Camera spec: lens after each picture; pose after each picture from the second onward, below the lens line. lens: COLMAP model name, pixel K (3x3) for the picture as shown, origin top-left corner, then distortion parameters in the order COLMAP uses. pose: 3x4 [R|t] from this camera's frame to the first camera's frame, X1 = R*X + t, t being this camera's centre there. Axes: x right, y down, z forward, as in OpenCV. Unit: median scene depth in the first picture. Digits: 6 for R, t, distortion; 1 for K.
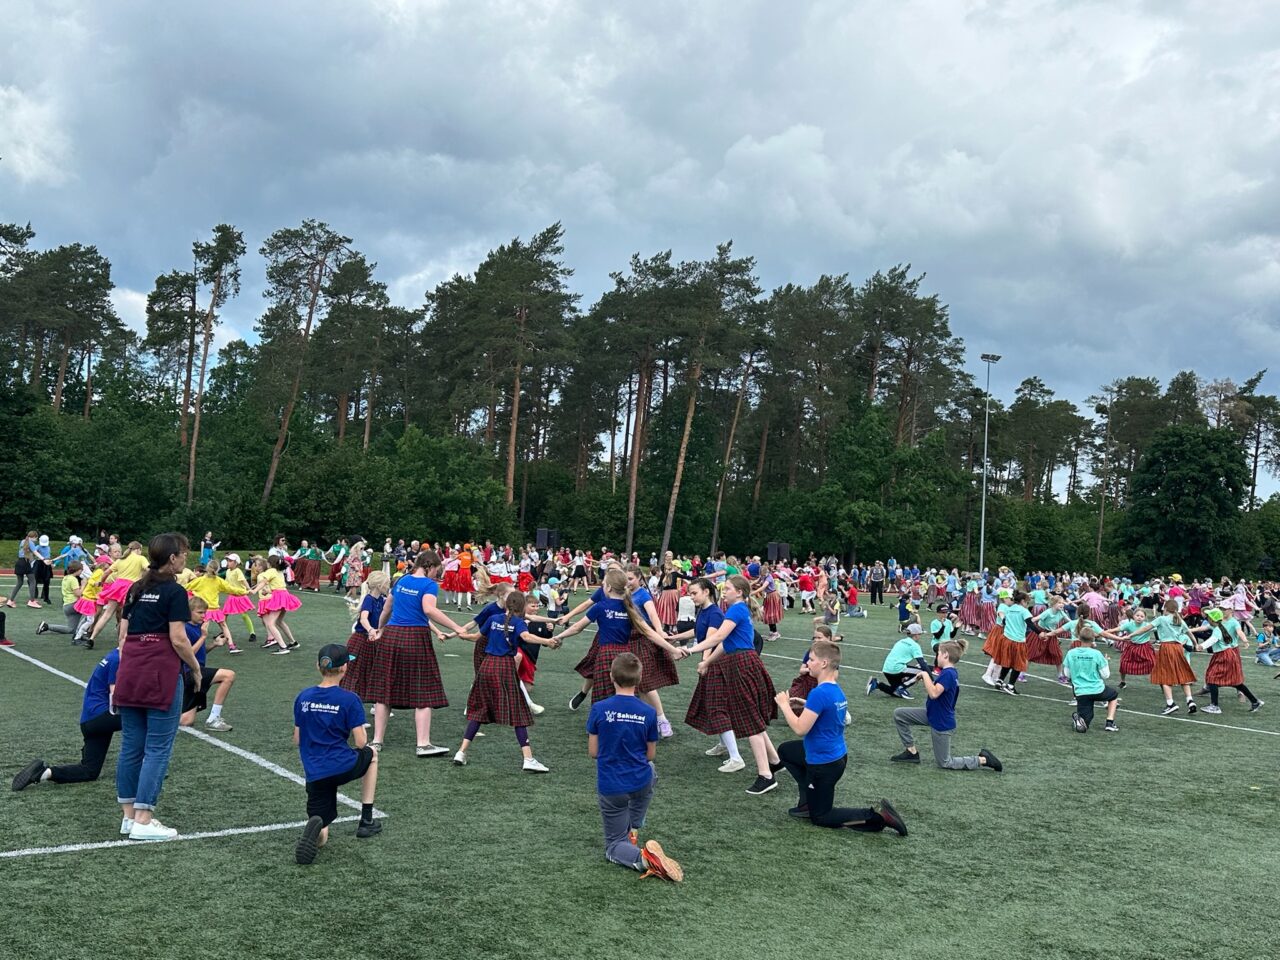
lens RADIAL K [[1241.7, 0, 629.5], [0, 1241.7, 488.8], [0, 0, 1]] dist [0.188842, -0.367510]
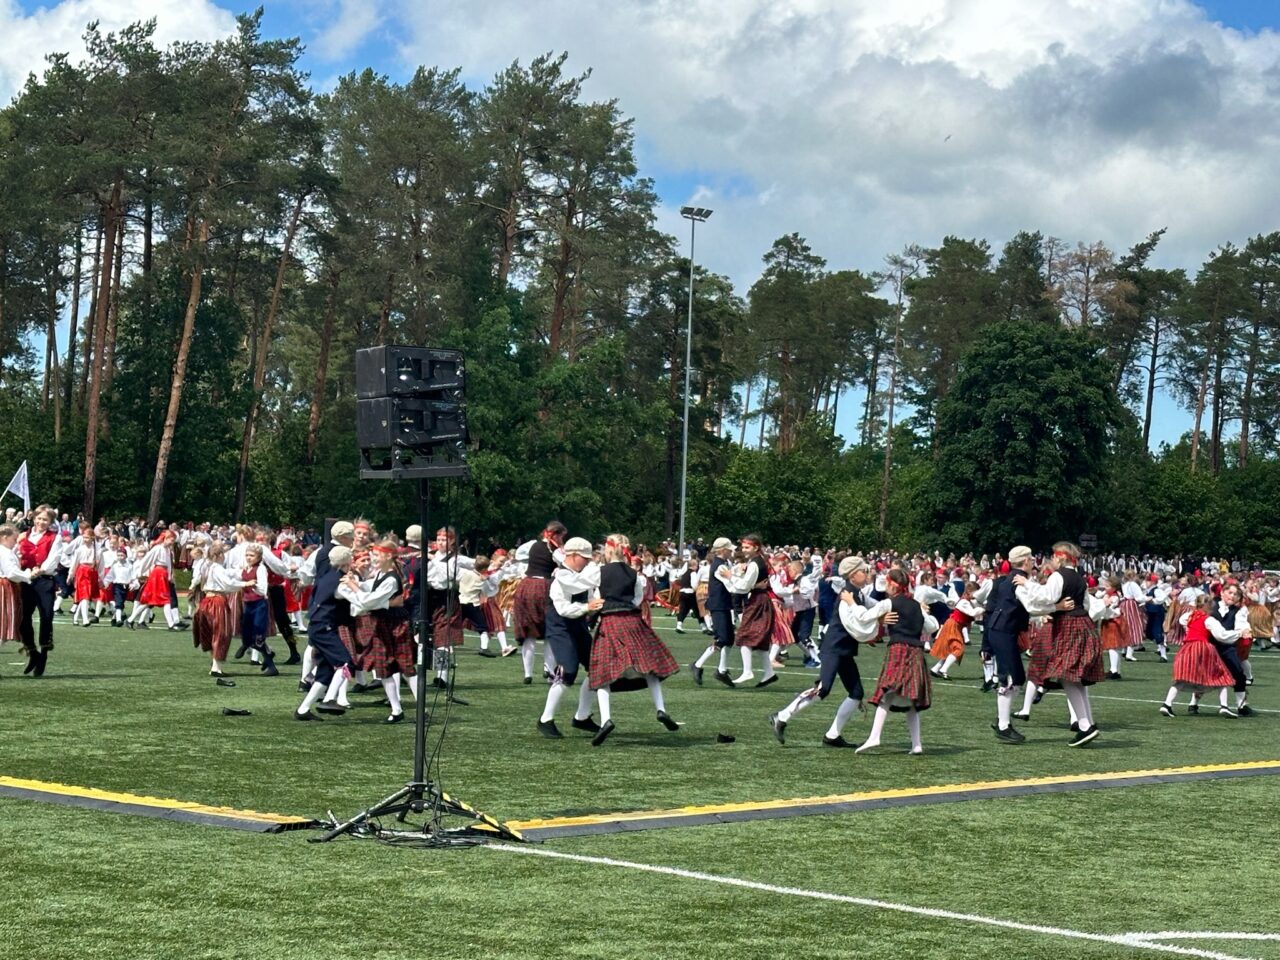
lens RADIAL K [[2612.0, 0, 677.8], [0, 2612.0, 485.1], [0, 0, 1]] dist [0.109862, 0.399487]
pose [[0.972891, -0.004253, 0.231224, -0.013950], [-0.001949, 0.999645, 0.026585, -0.007066], [-0.231254, -0.026315, 0.972537, -0.233037]]
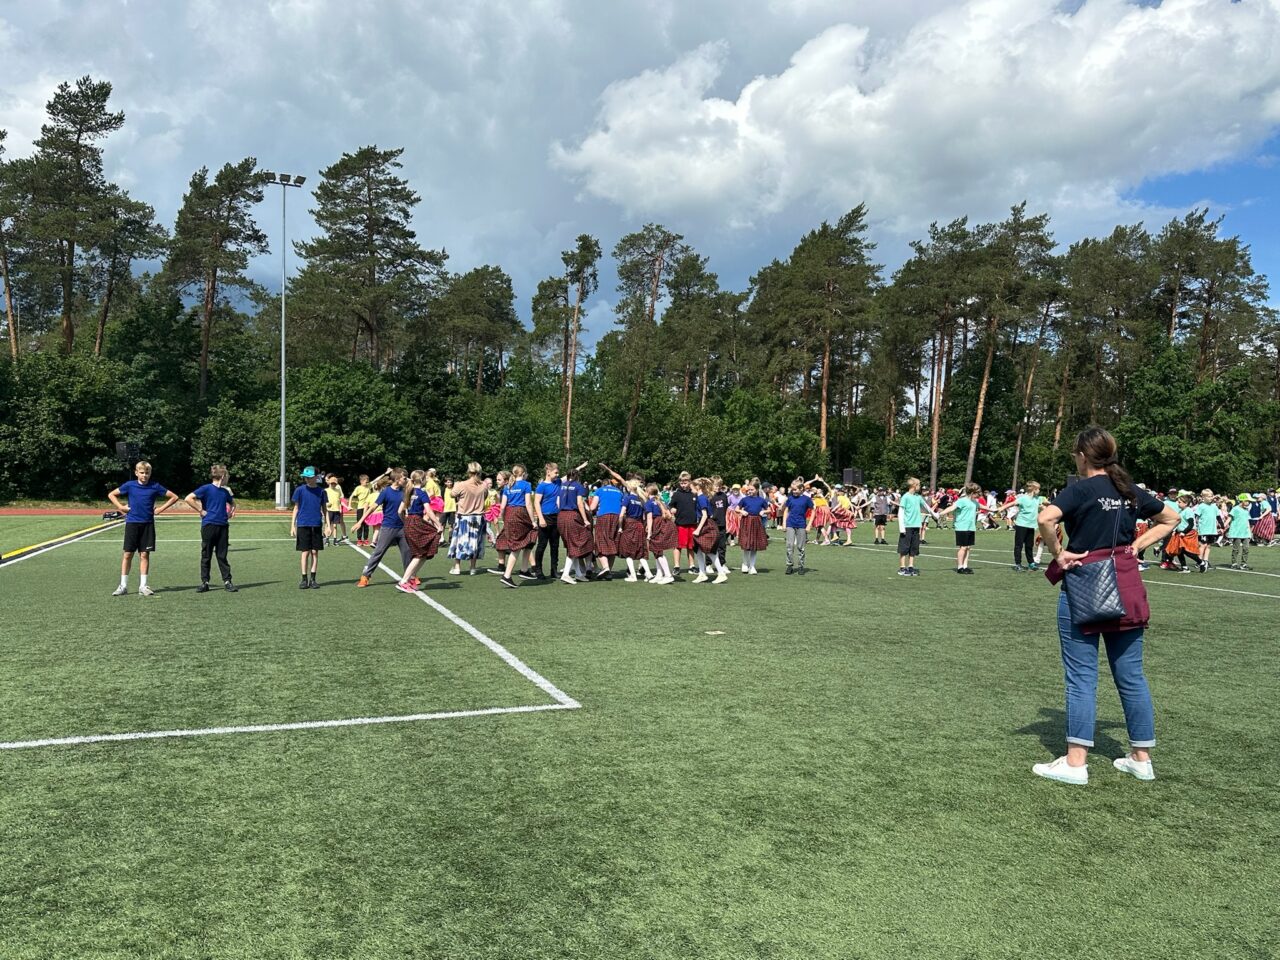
lens RADIAL K [[1013.0, 0, 639.8], [0, 1013.0, 492.7], [0, 0, 1]] dist [0.140291, -0.236672]
pose [[0.957721, -0.028830, -0.286252, 0.009323], [0.041252, 0.998446, 0.037461, 0.007194], [0.284727, -0.047686, 0.957422, 0.028964]]
